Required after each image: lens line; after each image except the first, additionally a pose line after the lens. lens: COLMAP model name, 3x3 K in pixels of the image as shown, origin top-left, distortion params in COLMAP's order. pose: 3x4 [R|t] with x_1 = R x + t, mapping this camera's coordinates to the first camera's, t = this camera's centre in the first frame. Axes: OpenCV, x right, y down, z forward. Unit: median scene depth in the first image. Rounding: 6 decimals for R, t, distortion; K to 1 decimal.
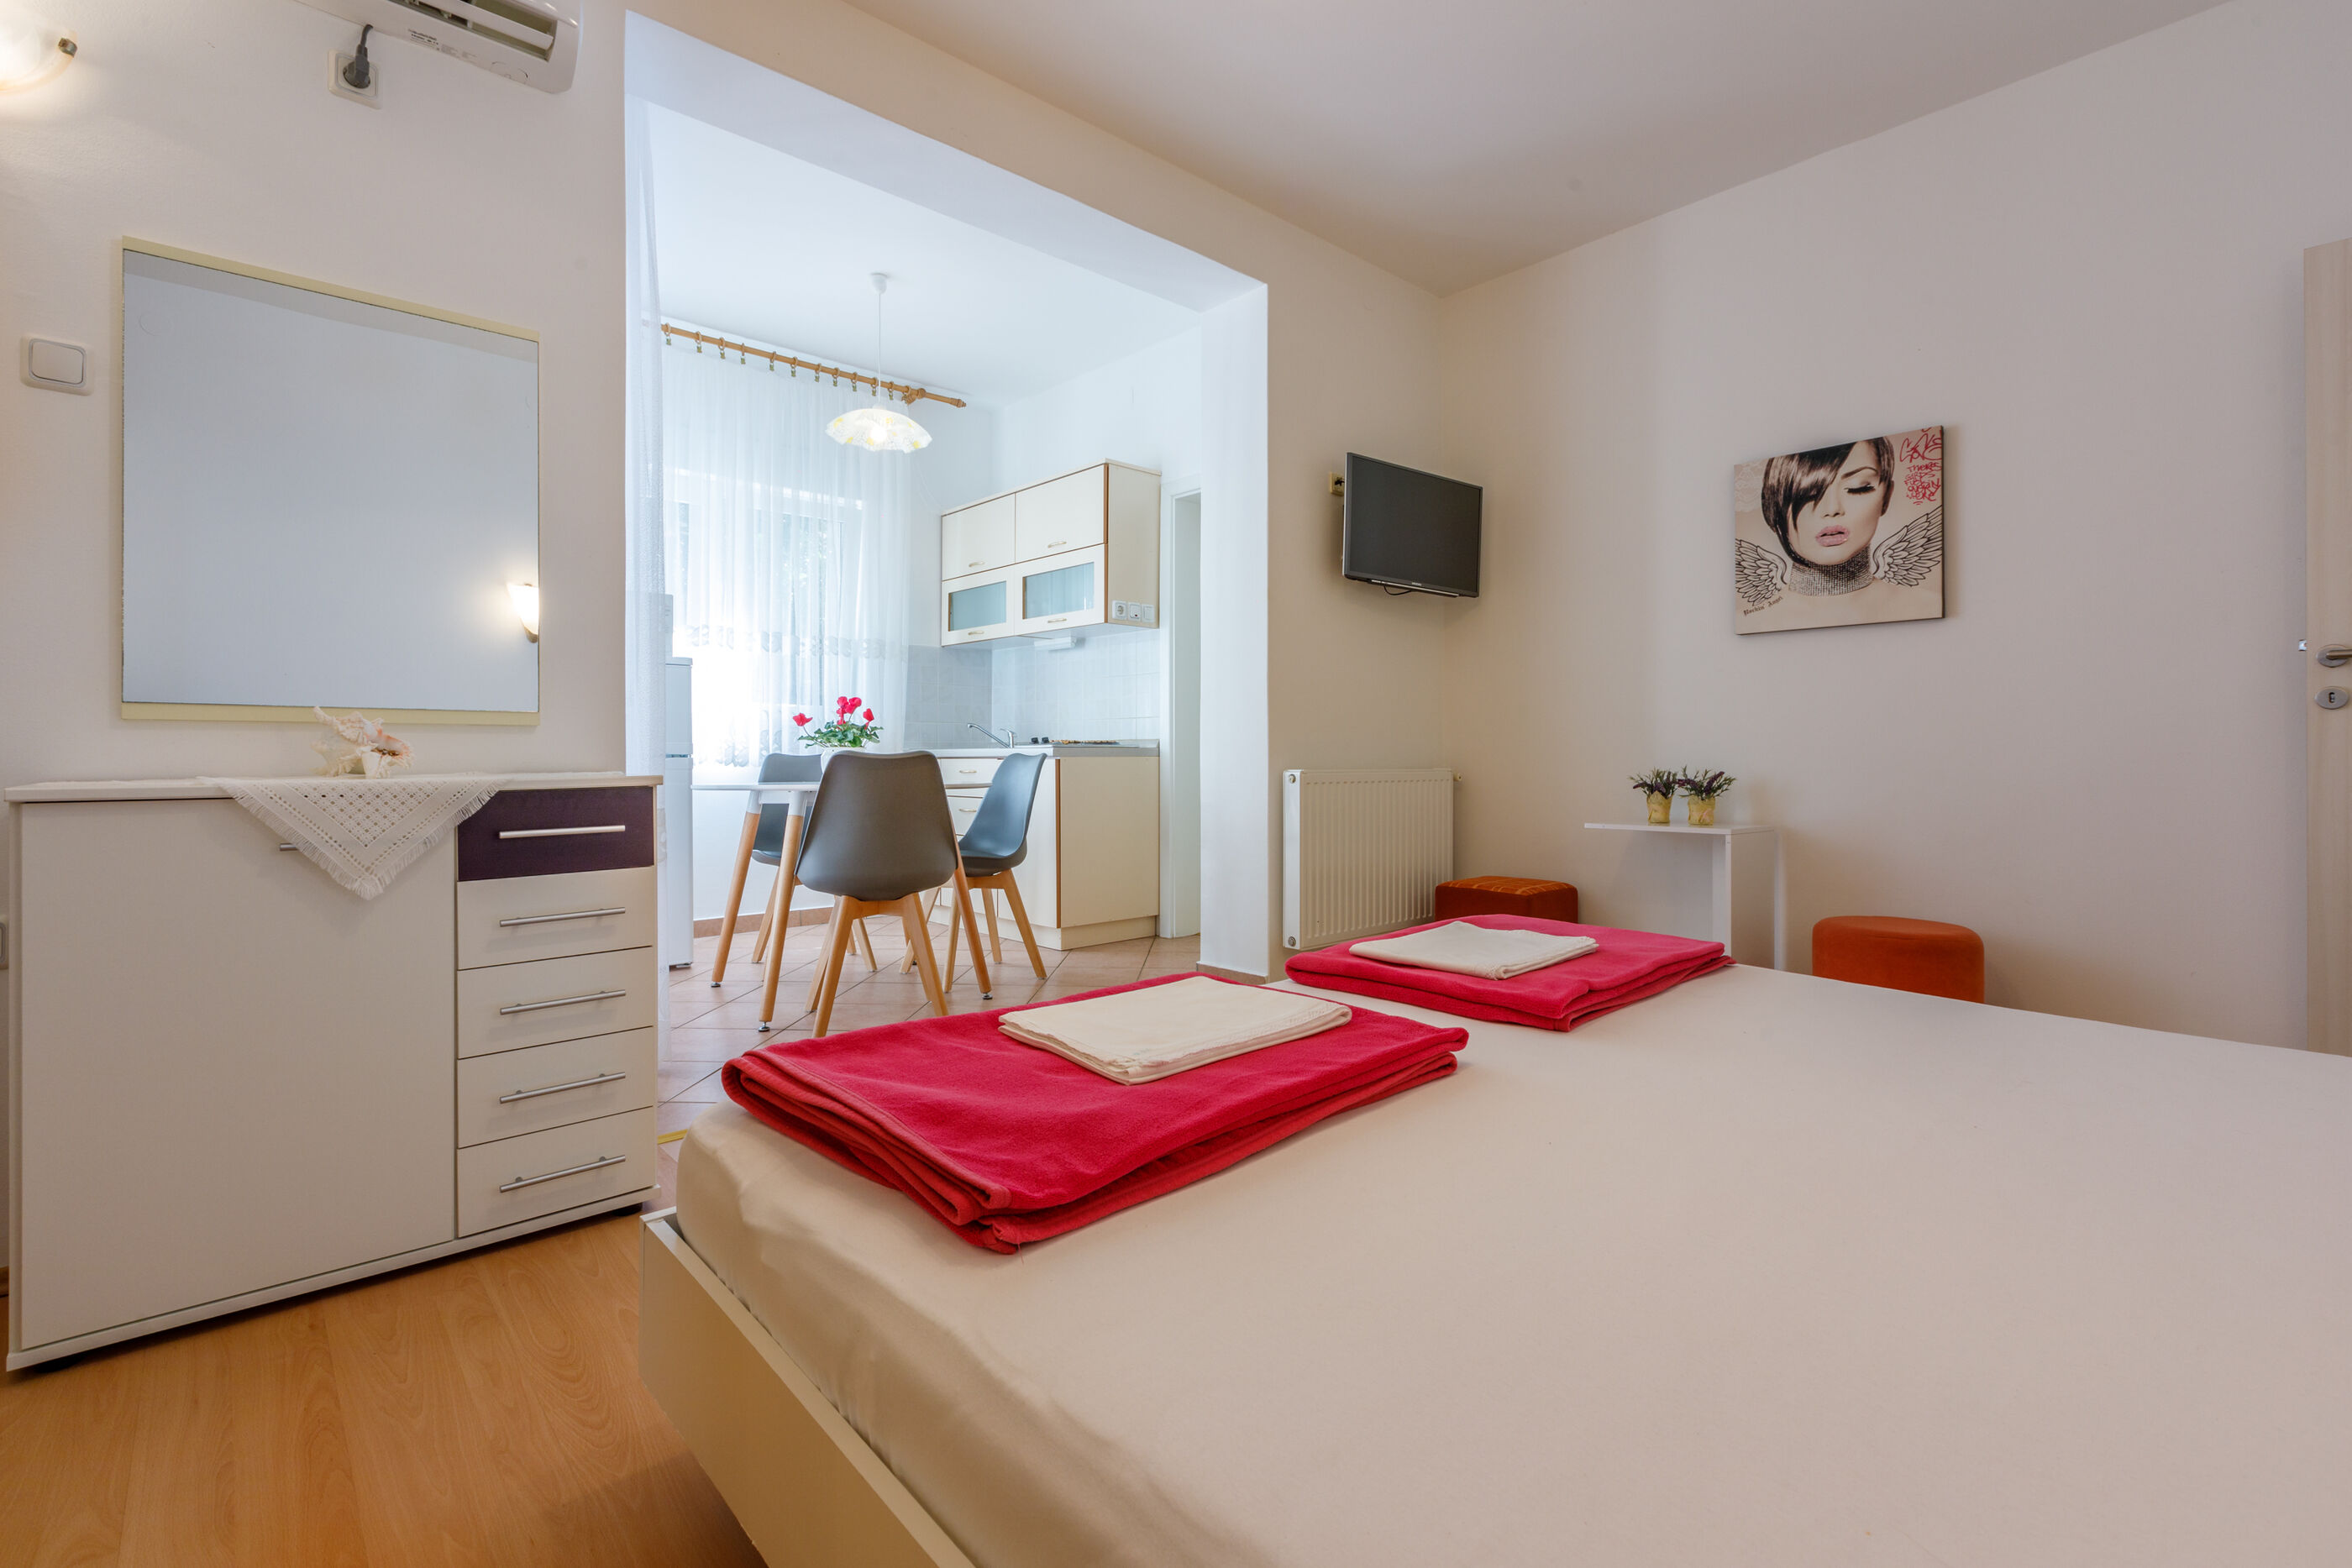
lens RADIAL K [[1068.1, 0, 1190.4], [0, 1068.1, 752.9], [0, 0, 1]] dist [-0.000354, -0.000589]
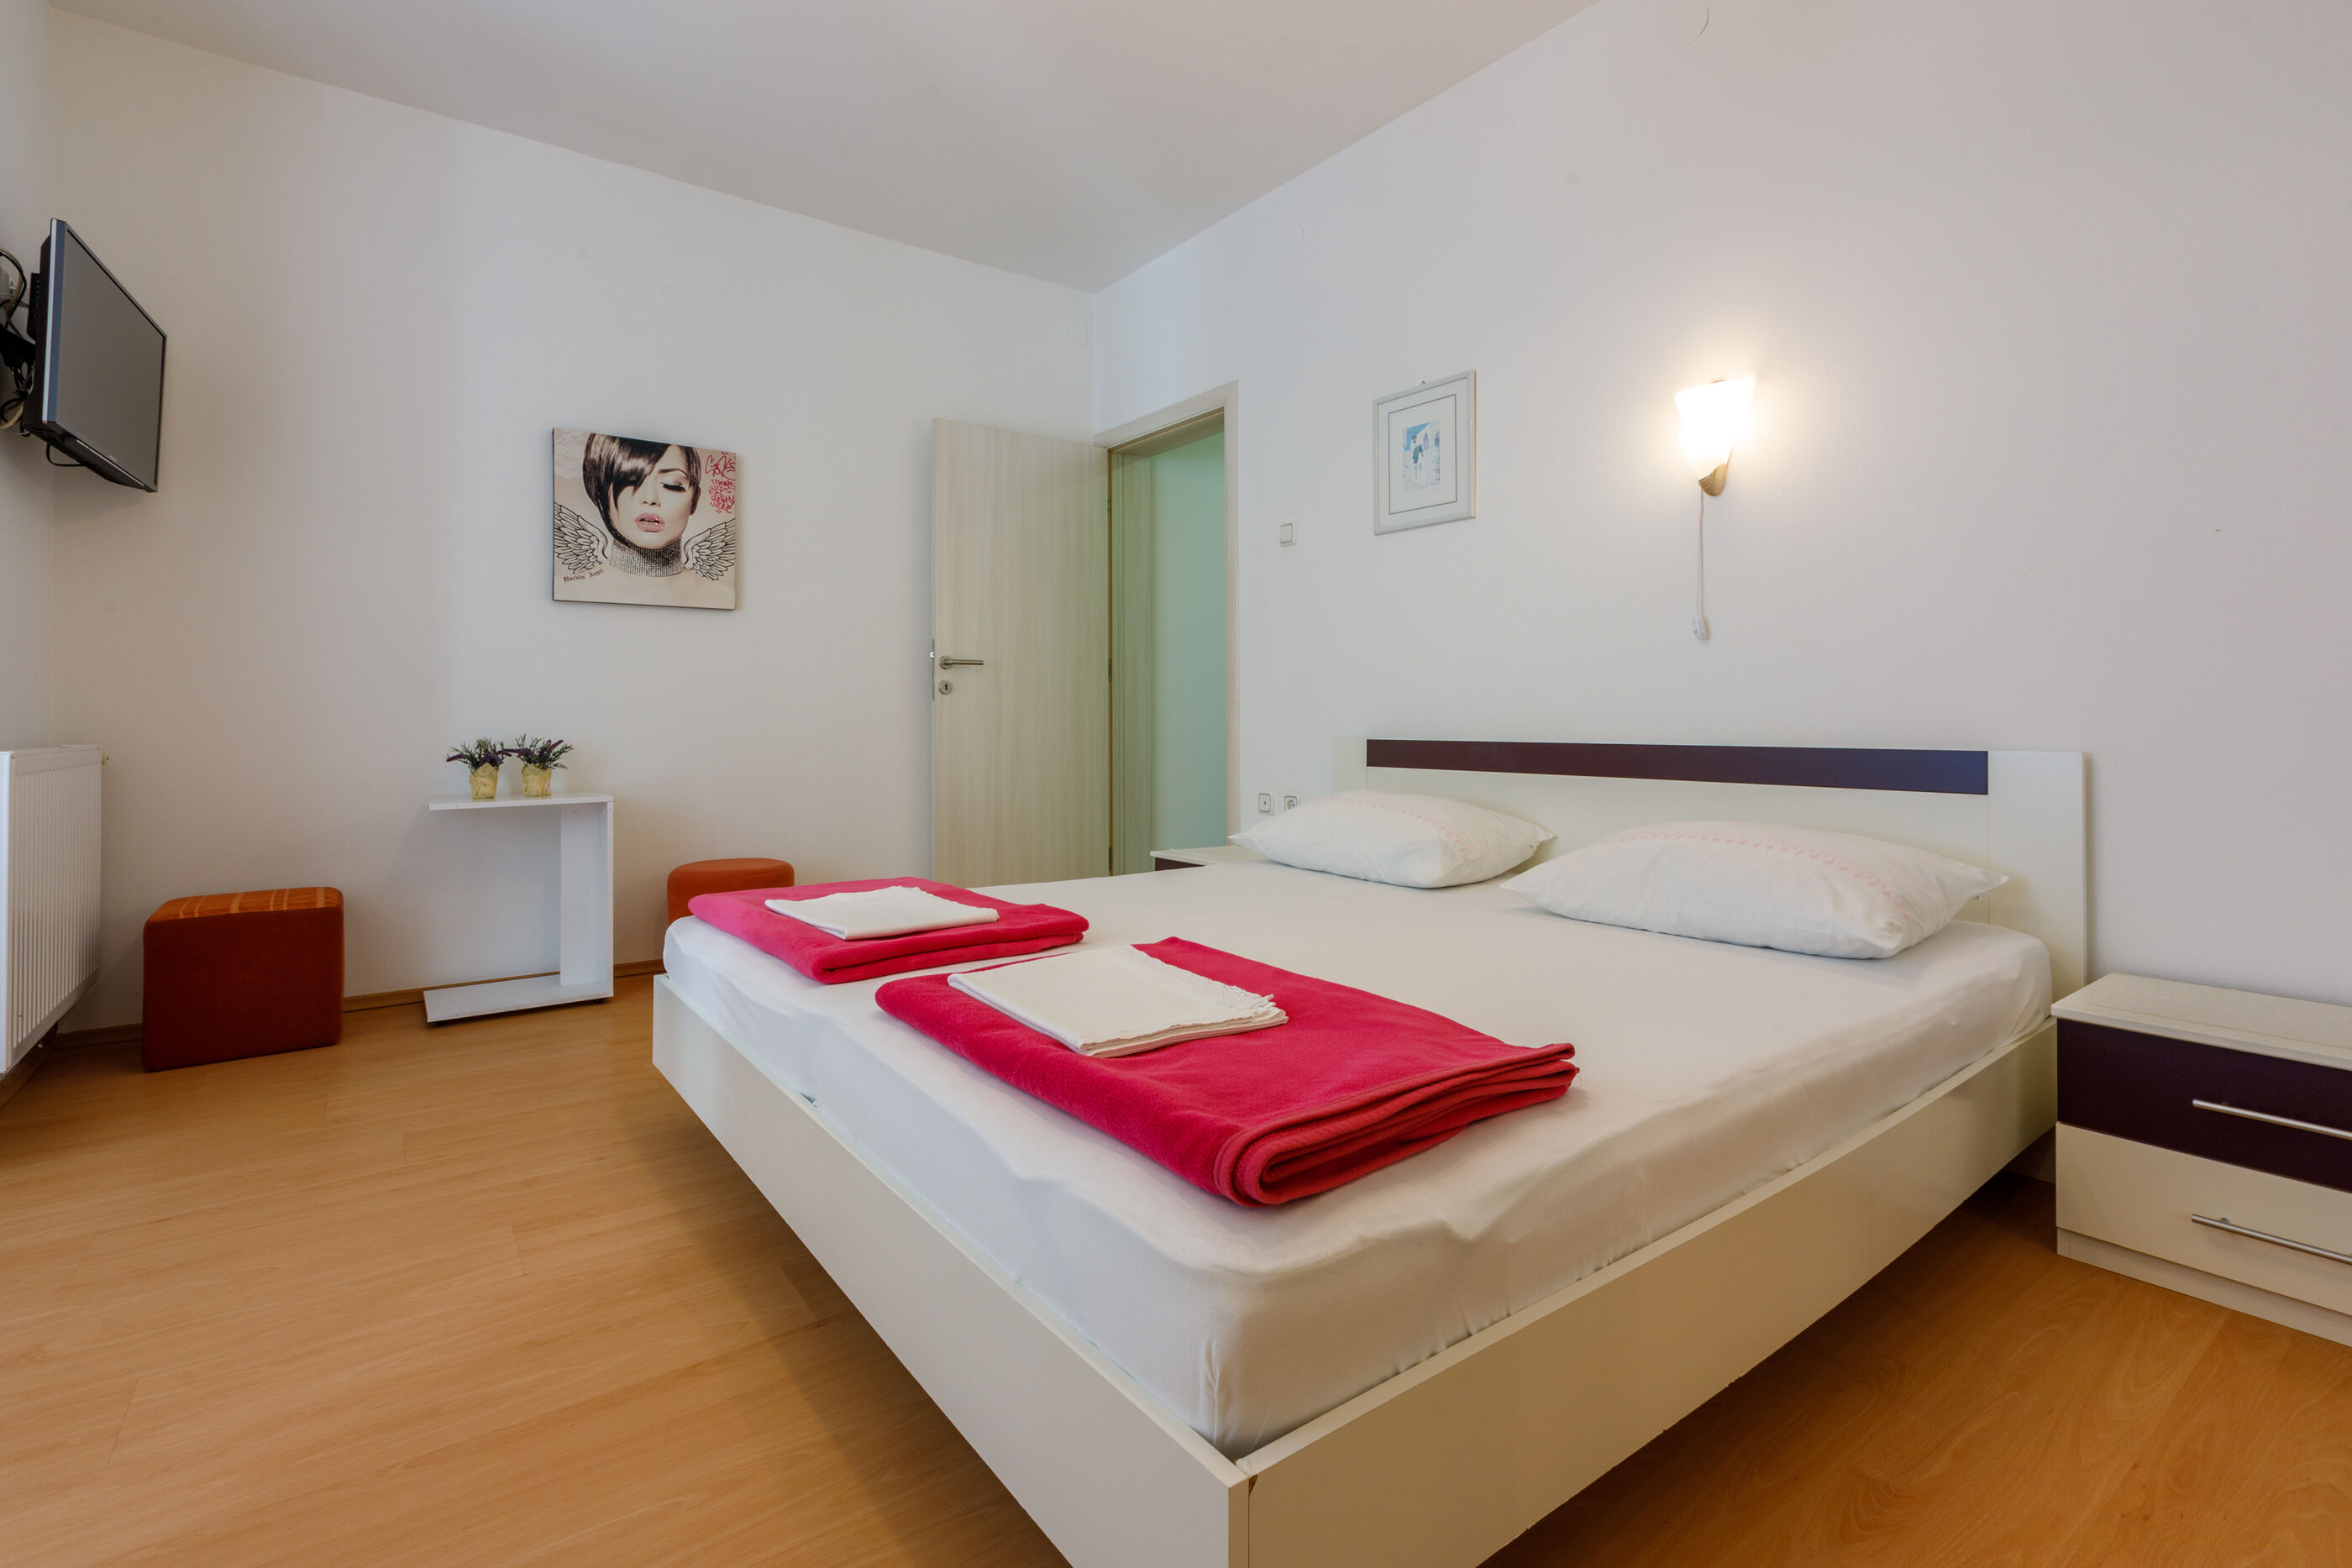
lens RADIAL K [[1068.1, 0, 1154.7], [0, 1068.1, 692.0], [0, 0, 1]] dist [-0.000354, -0.000589]
pose [[0.101606, 0.024894, 0.994513, -0.431459], [0.000260, 0.999686, -0.025050, -0.001600], [-0.994825, 0.002804, 0.101568, 0.372386]]
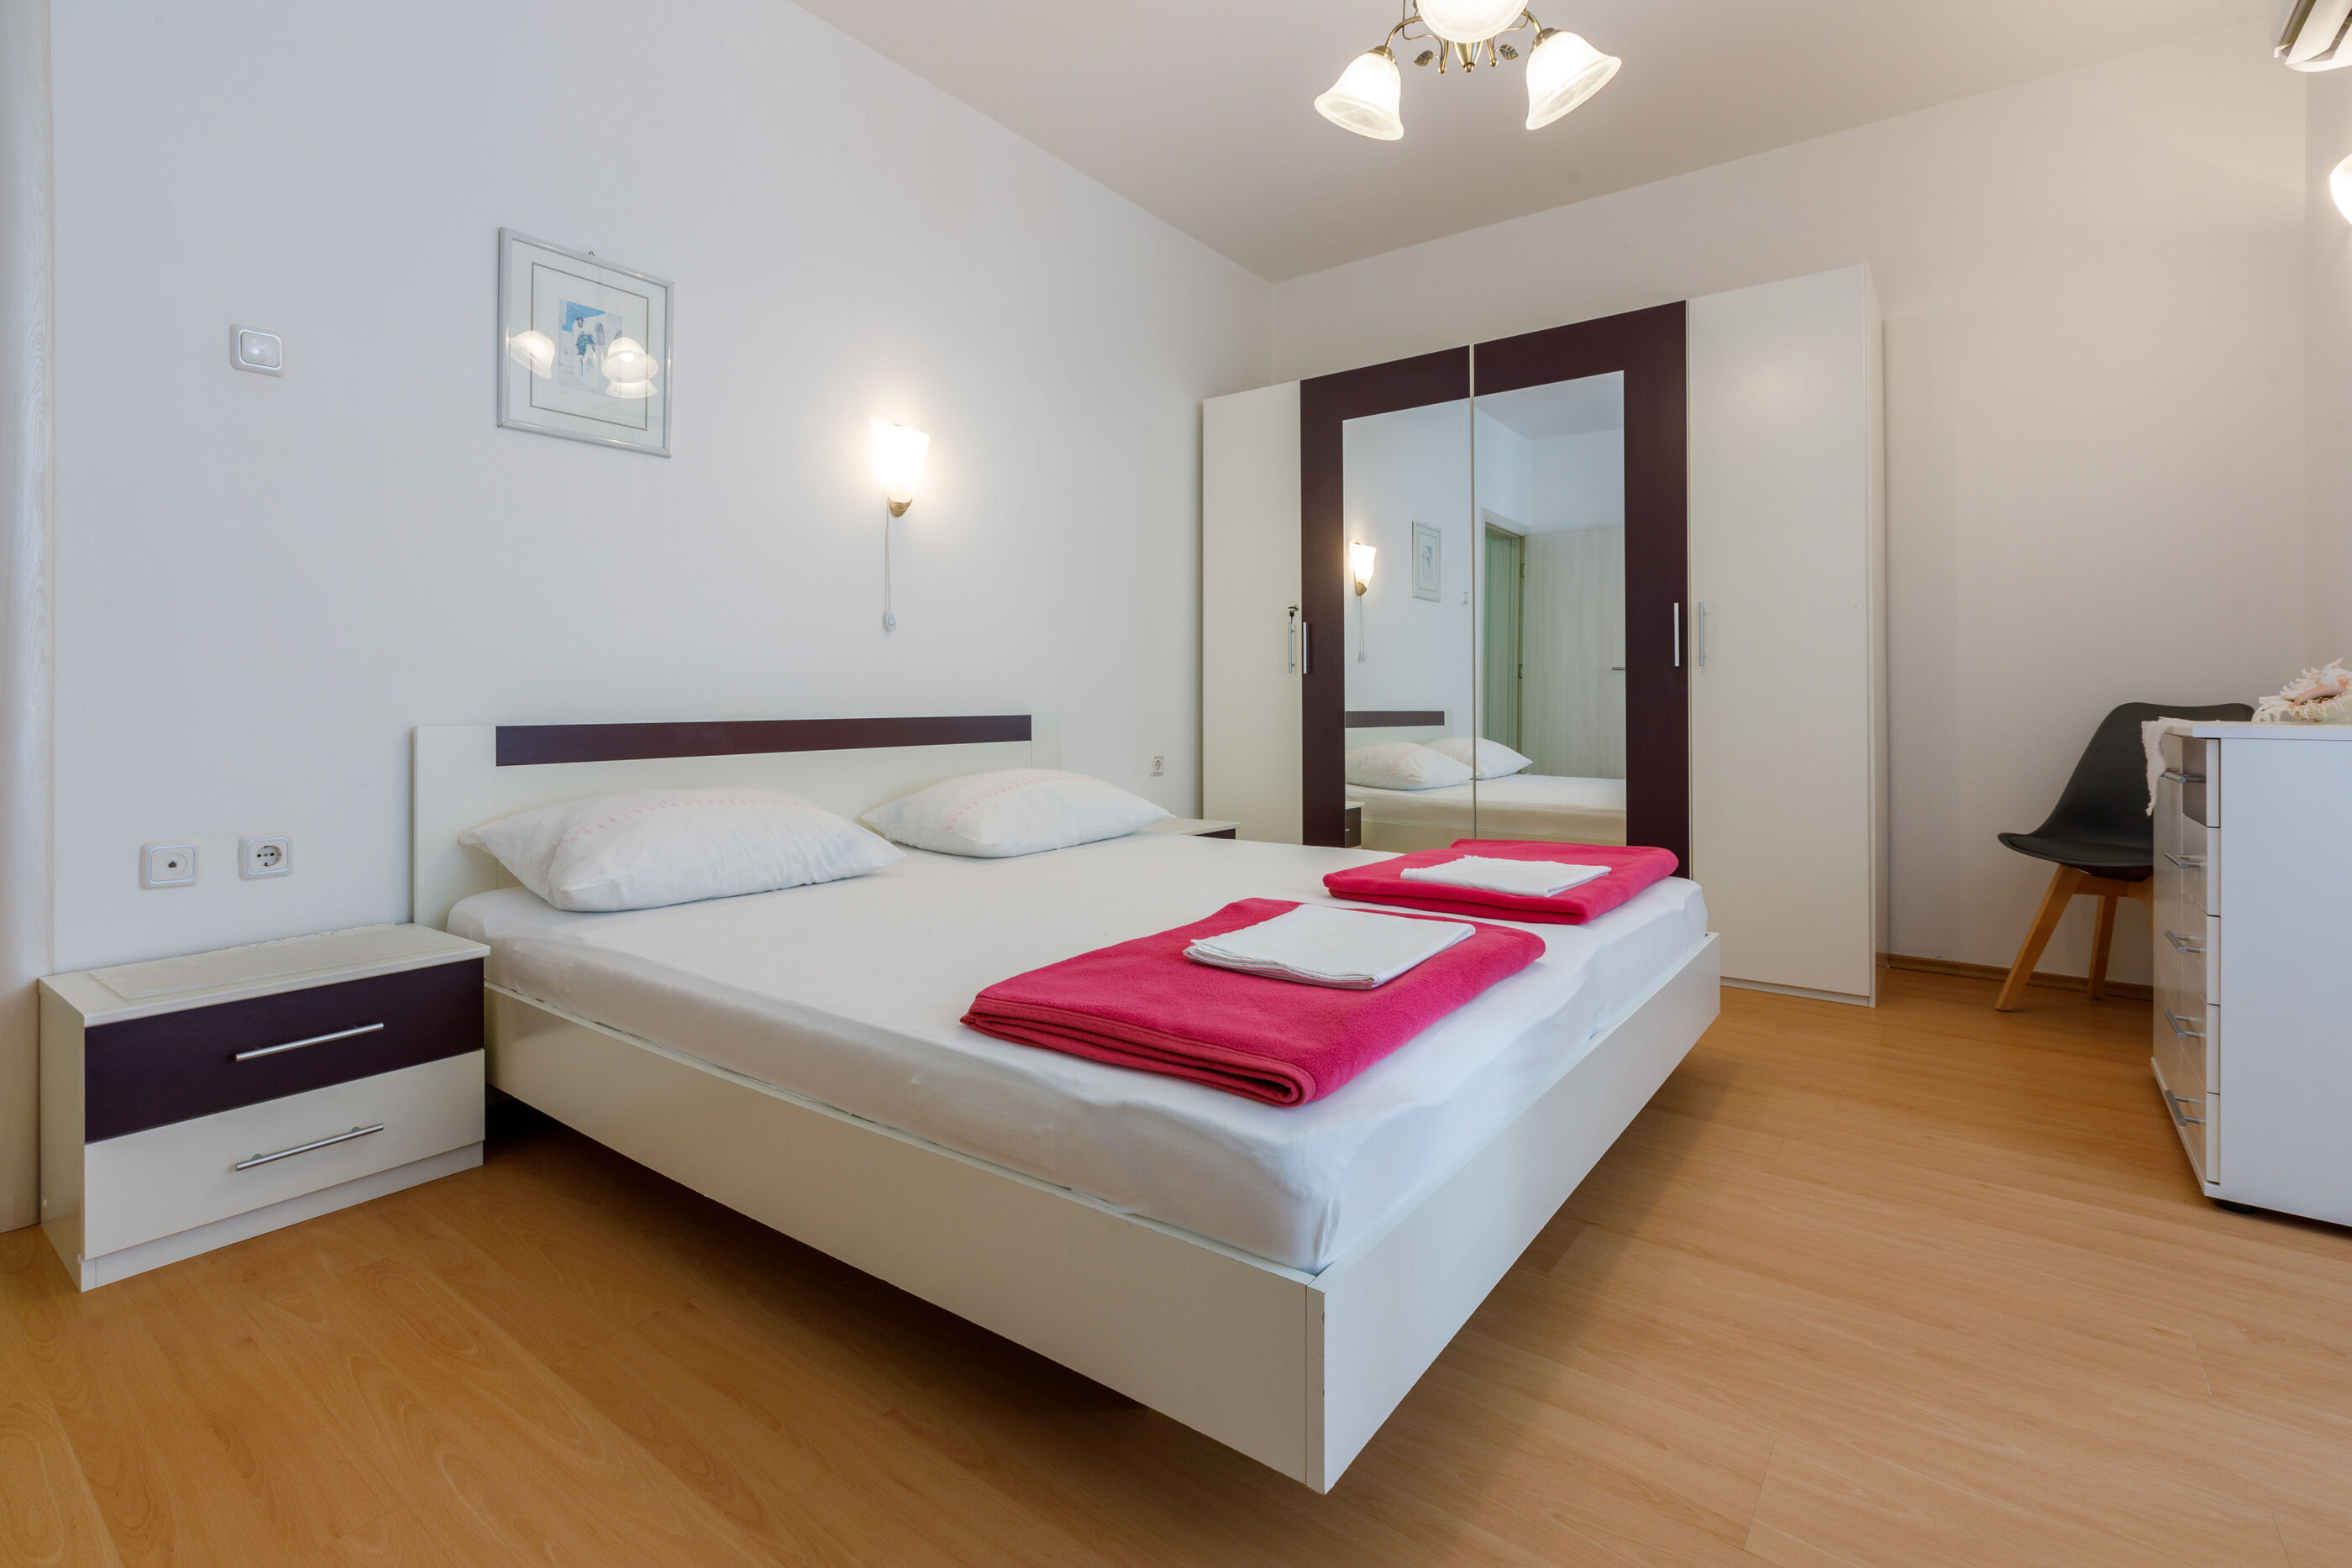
lens RADIAL K [[1068.1, 0, 1175.0], [0, 1068.1, 689.1], [0, 0, 1]] dist [-0.000354, -0.000589]
pose [[-0.982307, -0.002136, -0.187265, 0.331053], [-0.001173, 0.999986, -0.005256, -0.003451], [0.187274, -0.004943, -0.982295, 1.056990]]
